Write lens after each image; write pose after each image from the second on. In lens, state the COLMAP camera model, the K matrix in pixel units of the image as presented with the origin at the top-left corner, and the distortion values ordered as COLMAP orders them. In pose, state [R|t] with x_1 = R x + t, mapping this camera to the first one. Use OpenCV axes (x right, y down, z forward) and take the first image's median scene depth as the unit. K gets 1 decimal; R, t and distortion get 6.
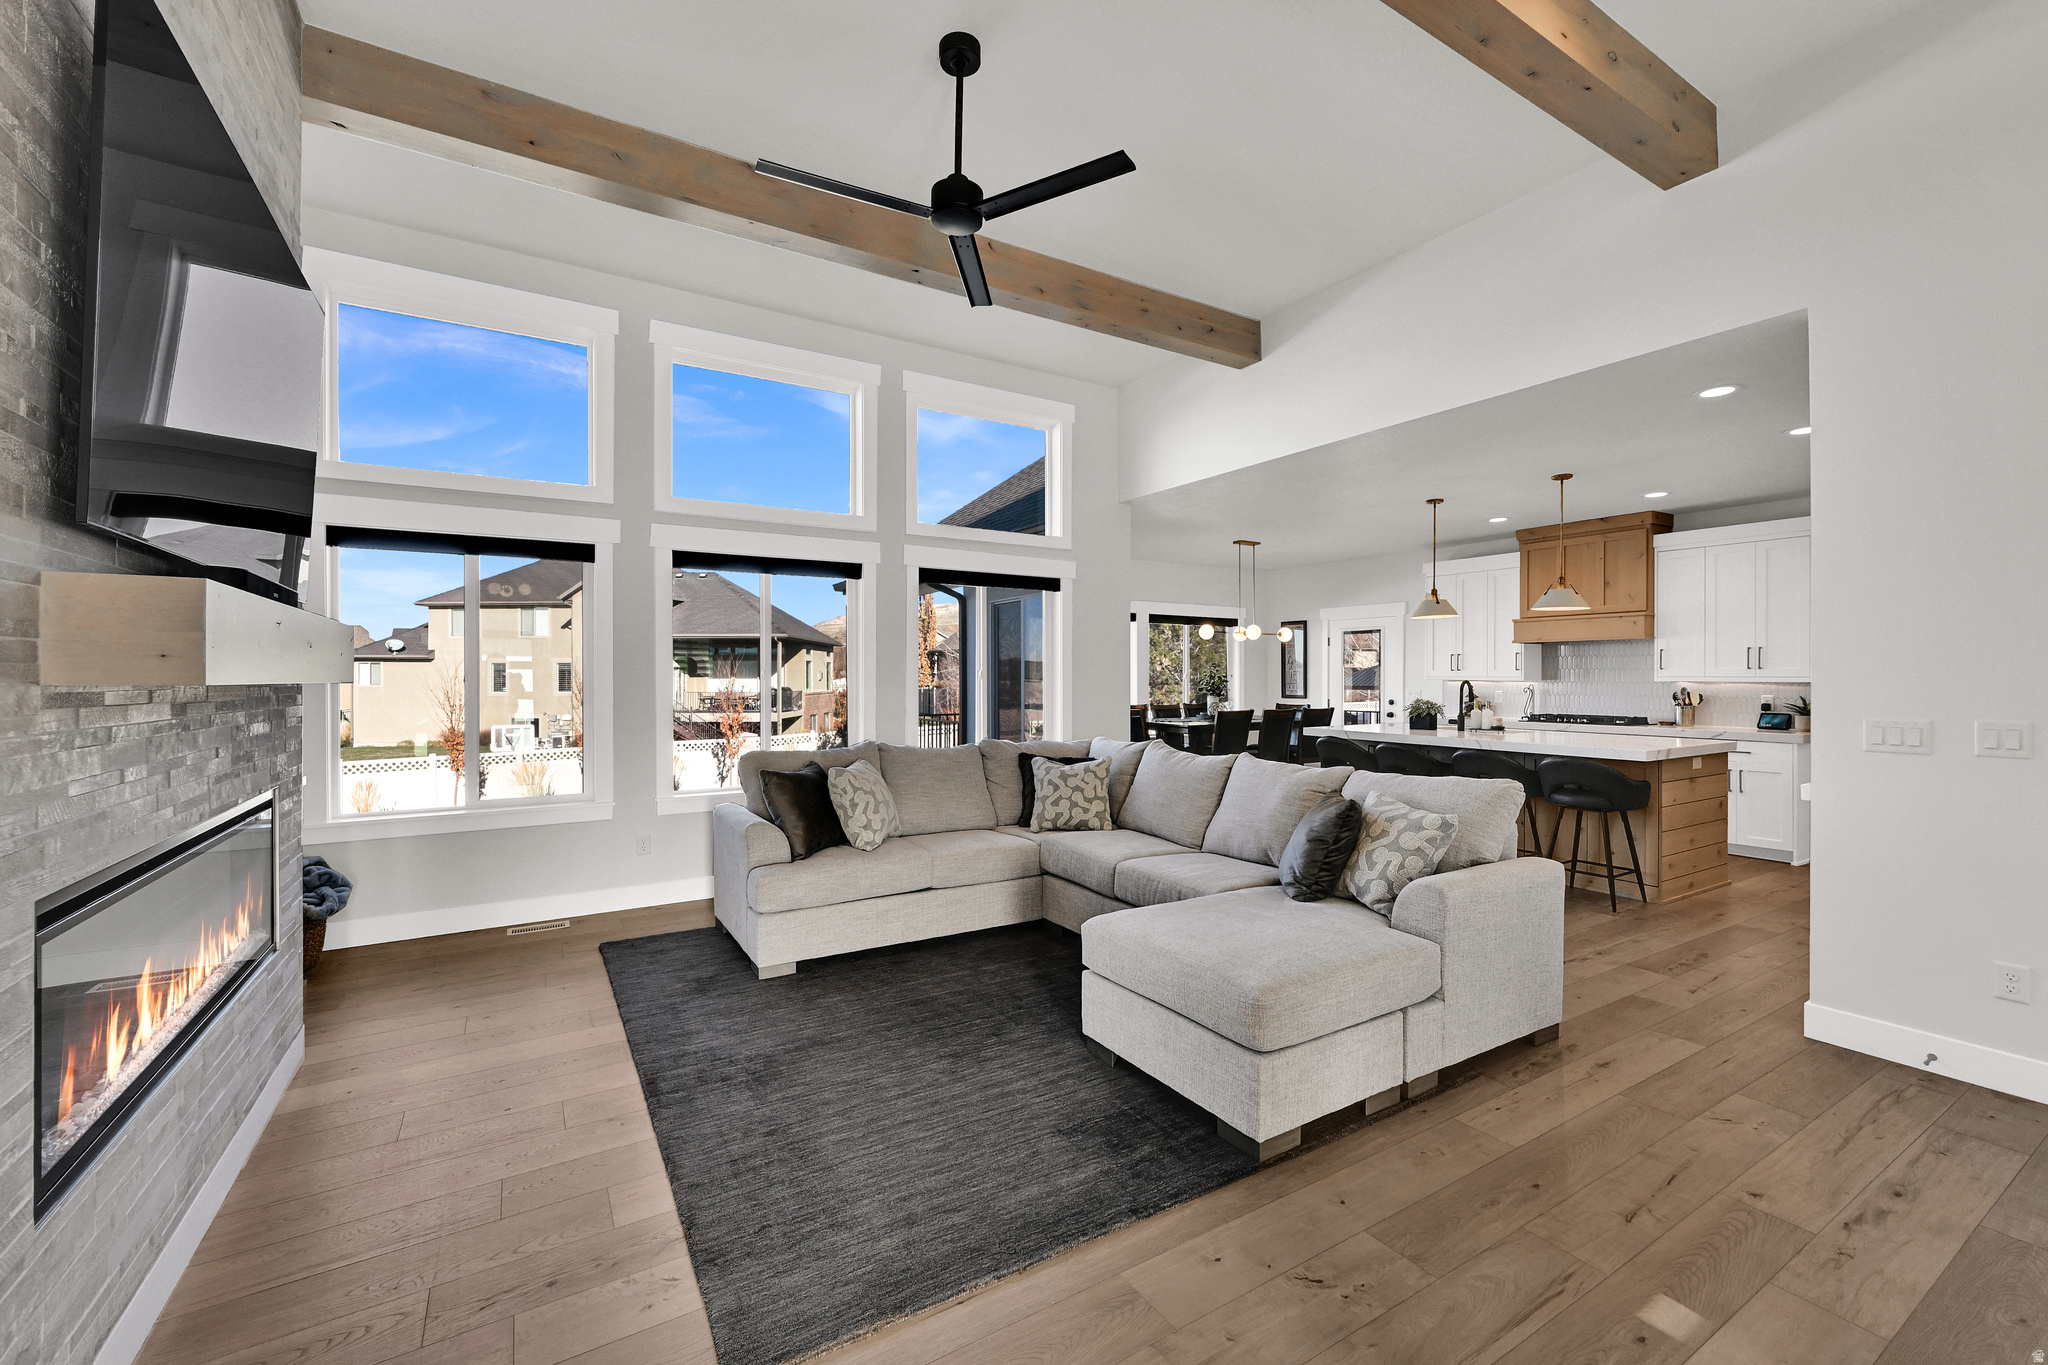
lens RADIAL K [[827.2, 0, 1026.9], [0, 827.2, 678.9], [0, 0, 1]] dist [-0.000252, -0.000193]
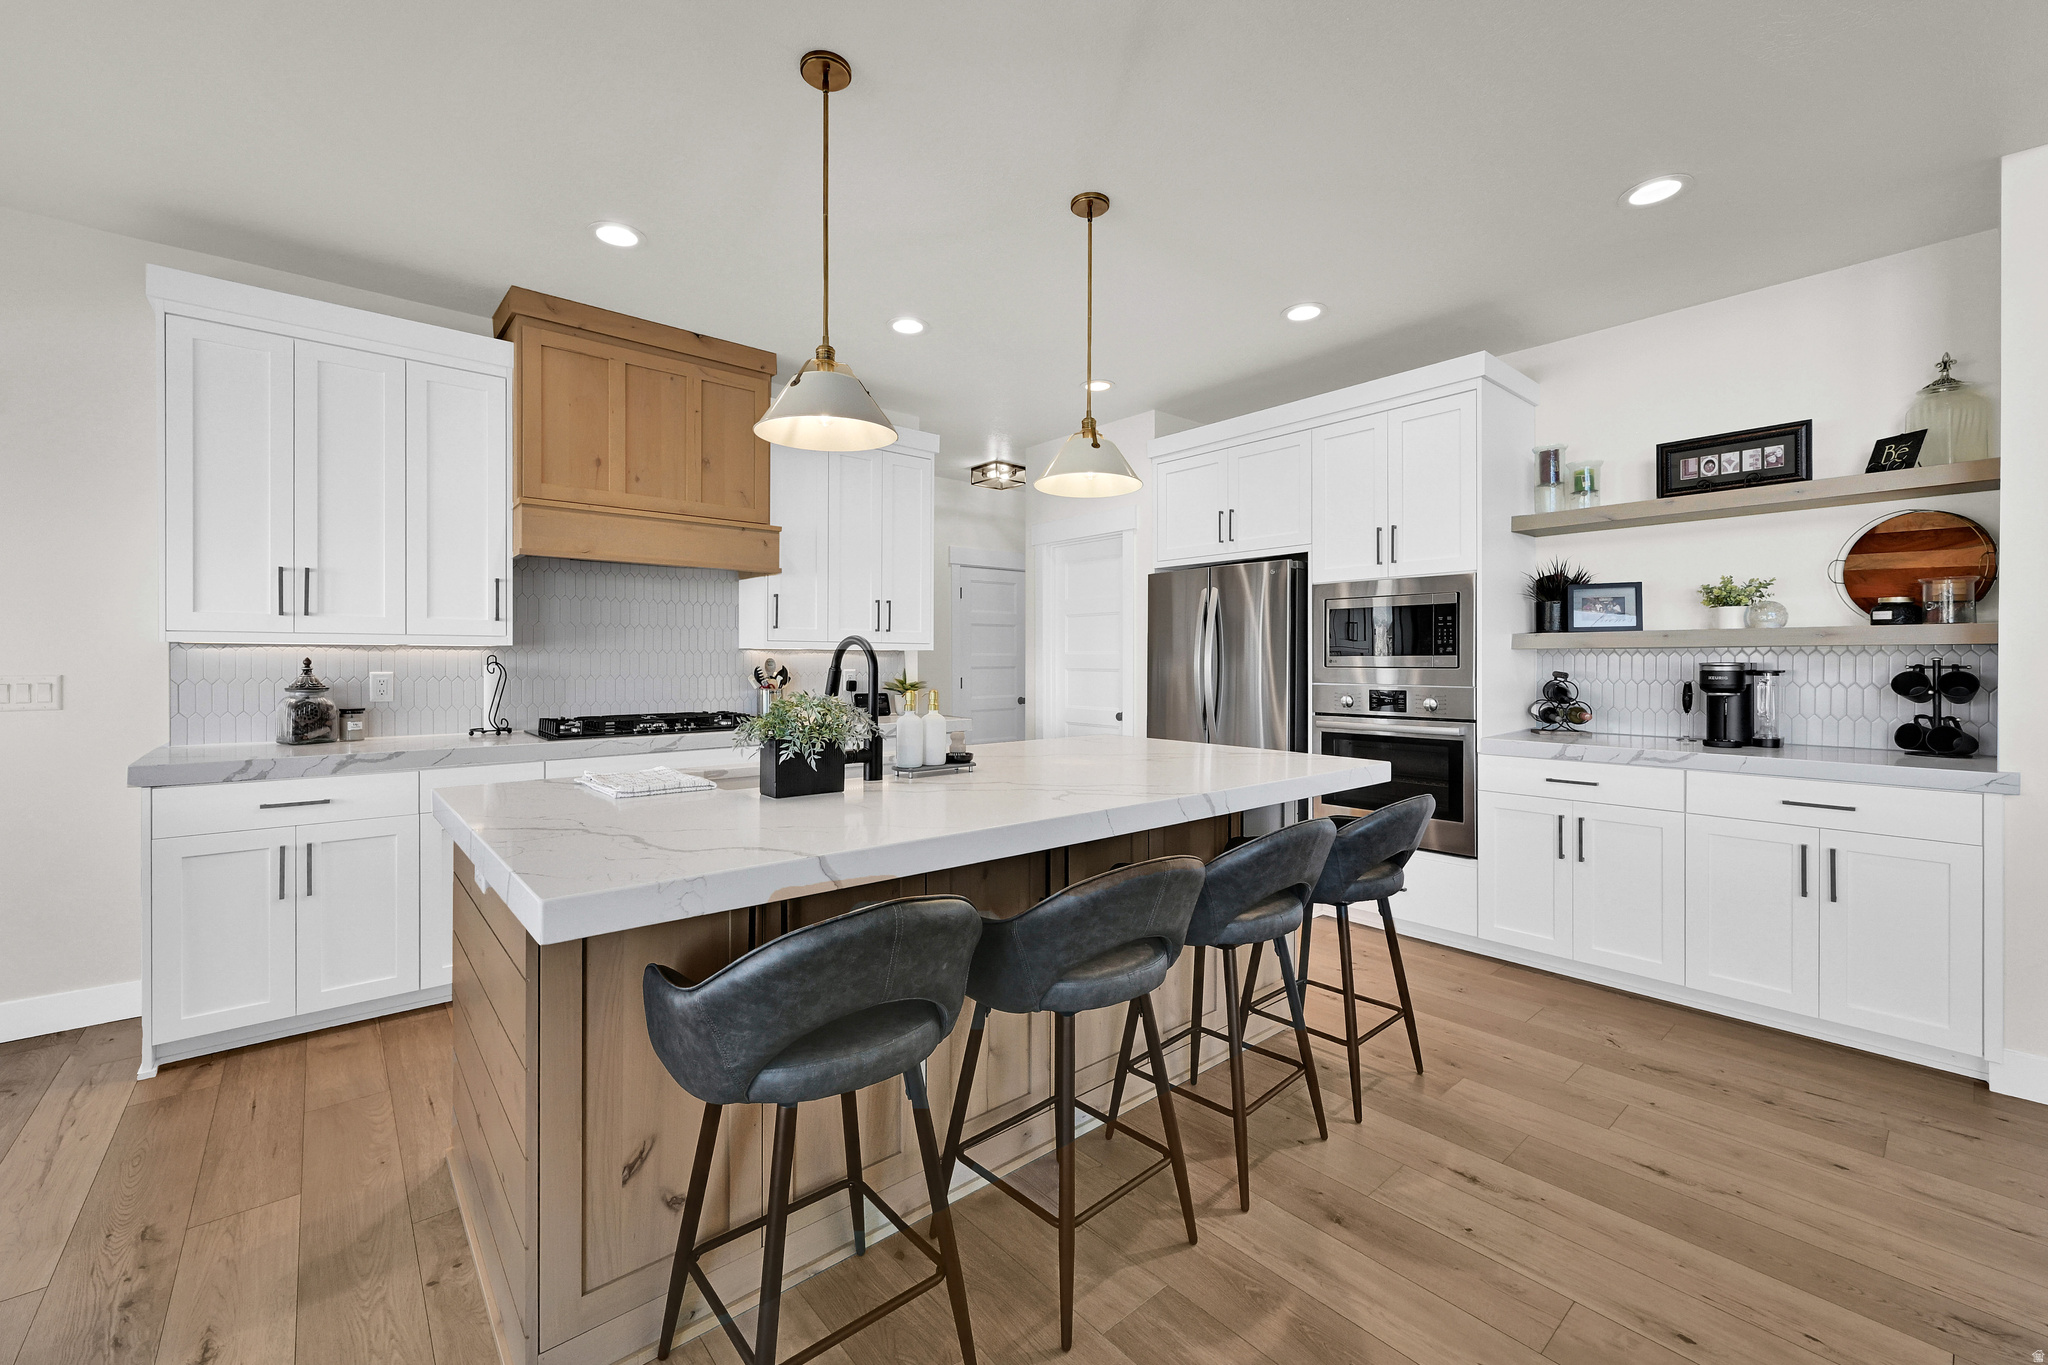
lens RADIAL K [[827.2, 0, 995.4], [0, 827.2, 671.1], [0, 0, 1]] dist [-0.000252, -0.000193]
pose [[-0.152296, -0.013088, 0.988248, 0.171735], [0.001500, 0.999908, 0.013474, 0.012097], [-0.988334, 0.003535, -0.152263, 1.003742]]
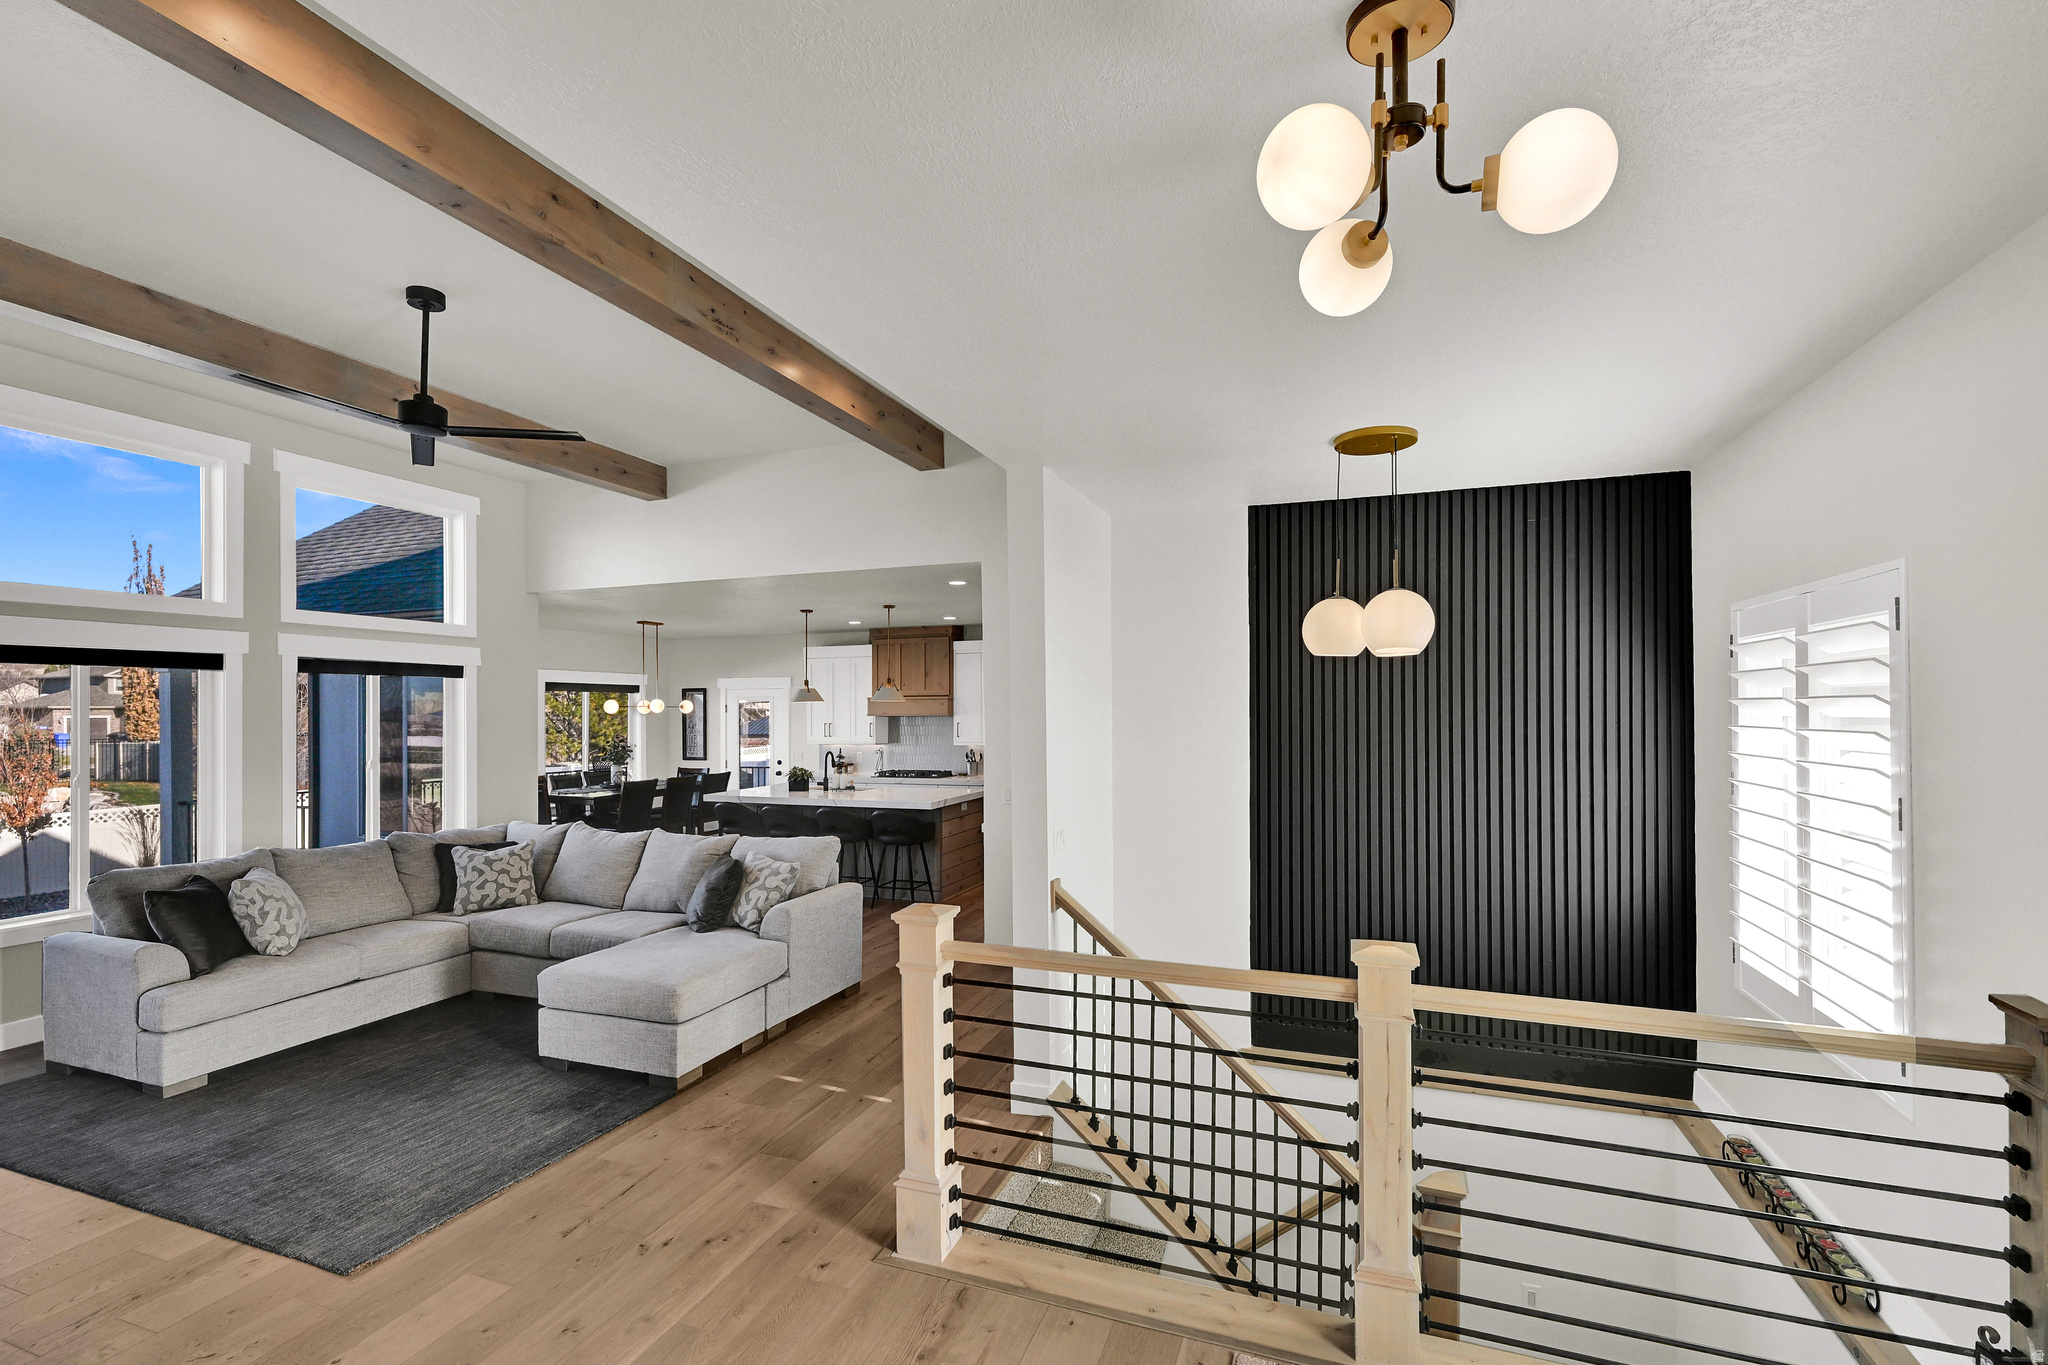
lens RADIAL K [[894.6, 0, 1024.2], [0, 894.6, 699.1], [0, 0, 1]] dist [-0.000664, -0.000307]
pose [[0.785598, 0.002178, 0.618734, -0.098164], [0.009507, 0.999833, -0.015590, -0.055919], [-0.618665, 0.018130, 0.785446, -0.294932]]
